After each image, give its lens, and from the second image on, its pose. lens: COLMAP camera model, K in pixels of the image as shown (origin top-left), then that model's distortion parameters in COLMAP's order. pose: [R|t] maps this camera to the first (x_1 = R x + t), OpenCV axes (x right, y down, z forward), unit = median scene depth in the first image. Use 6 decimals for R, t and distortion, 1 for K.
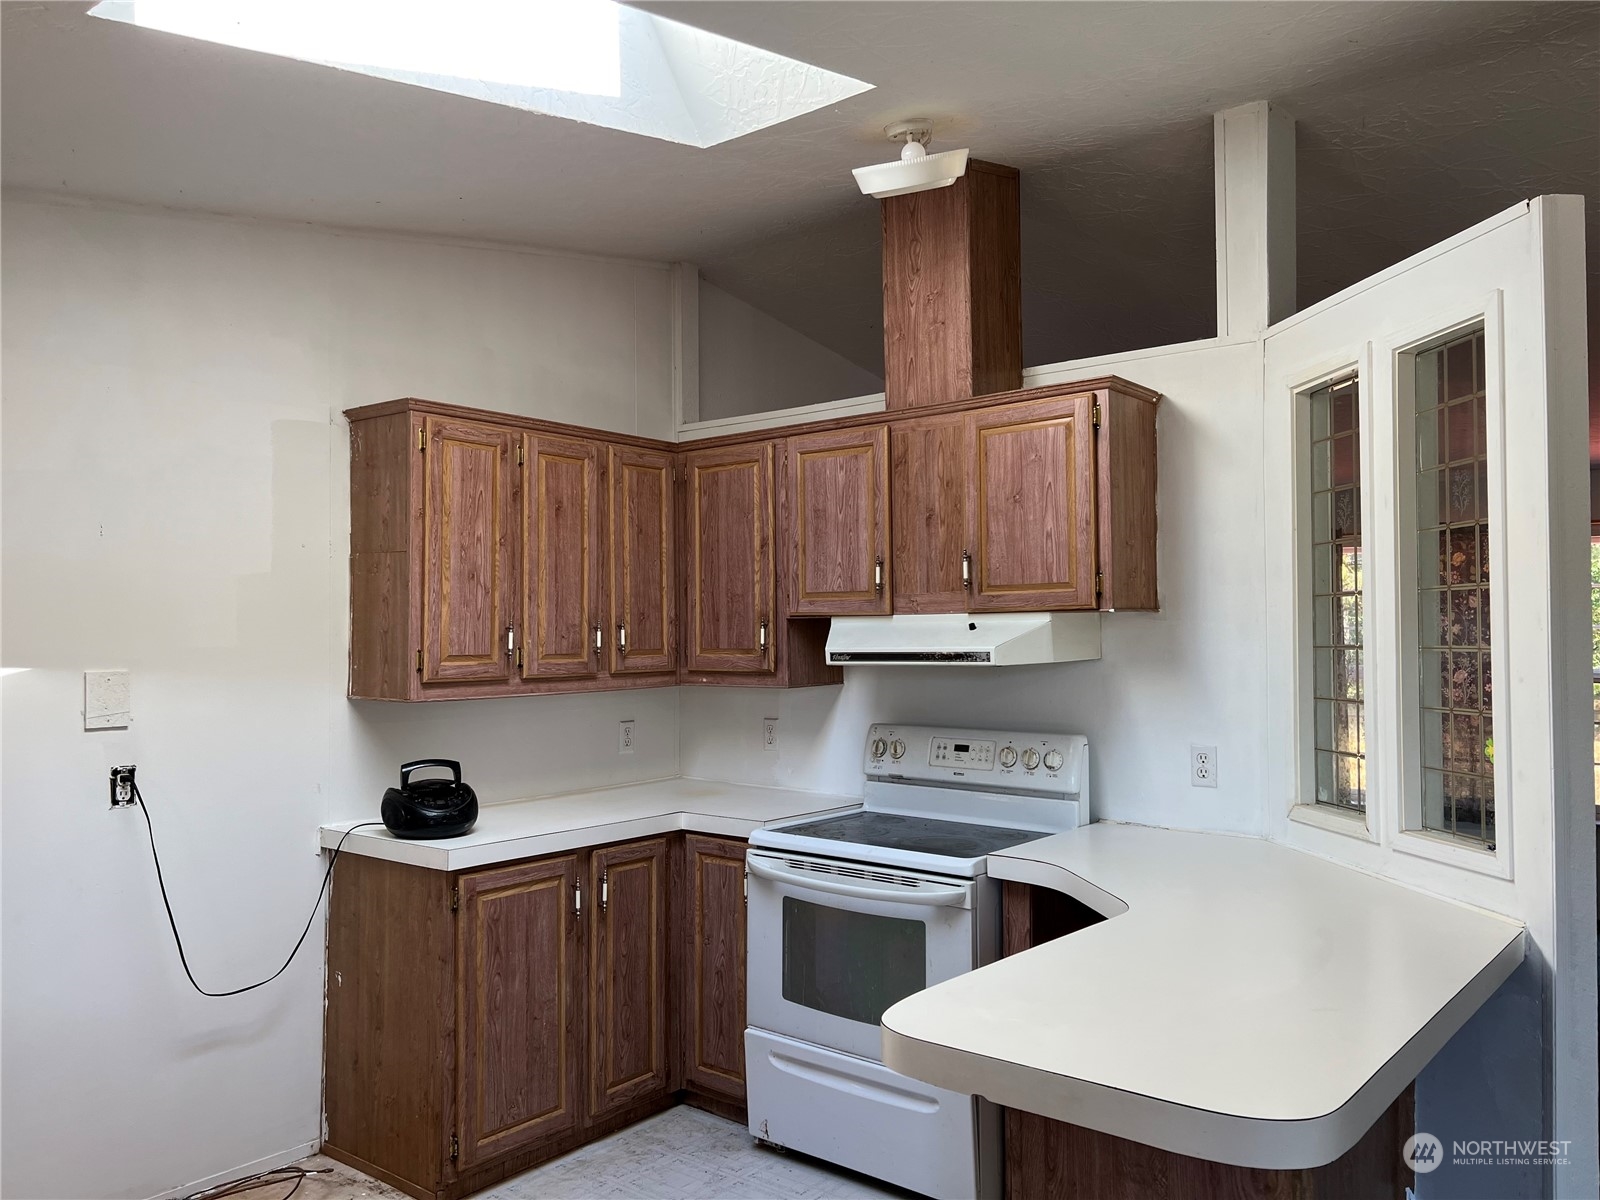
lens RADIAL K [[1178.4, 0, 814.6], [0, 1178.4, 604.5], [0, 0, 1]] dist [0.007946, -0.014658]
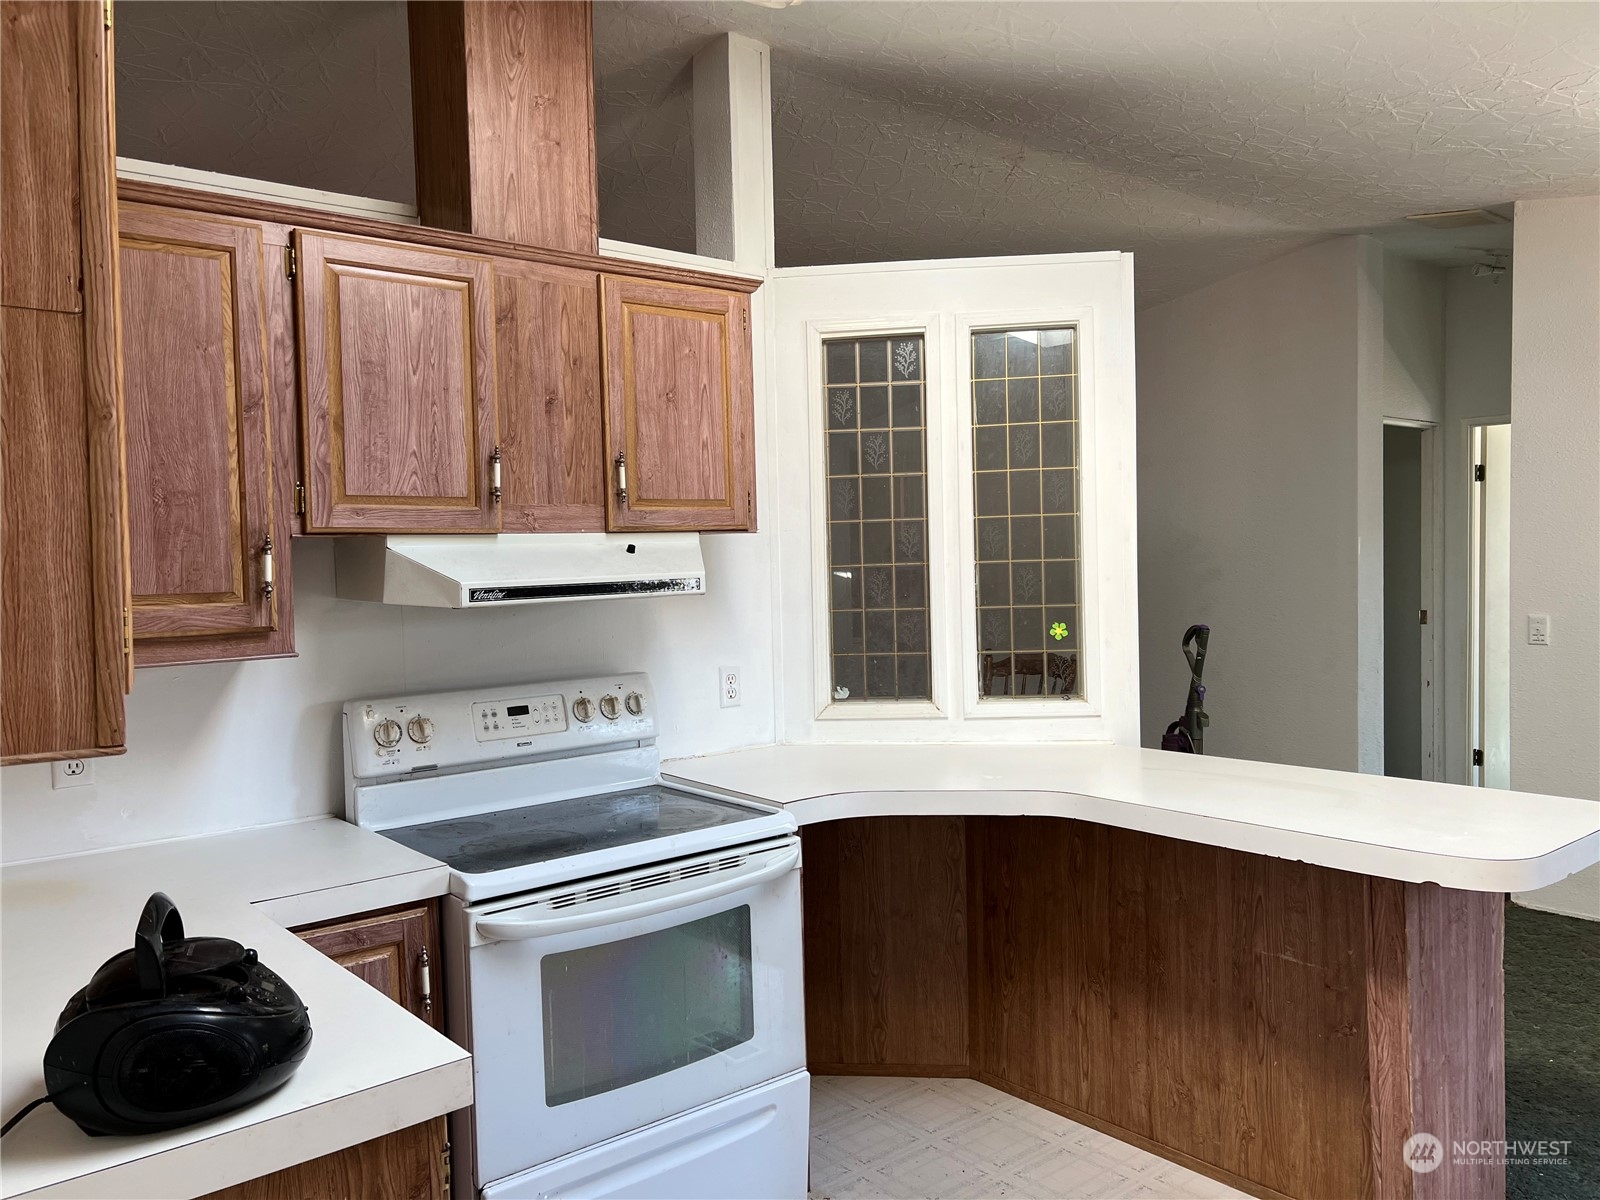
lens RADIAL K [[1178.4, 0, 810.1], [0, 1178.4, 603.9], [0, 0, 1]] dist [0.007946, -0.014658]
pose [[0.187811, -0.039796, 0.981399, -0.606030], [-0.003945, 0.999140, 0.041270, 0.021663], [-0.982197, -0.011623, 0.187493, 0.698110]]
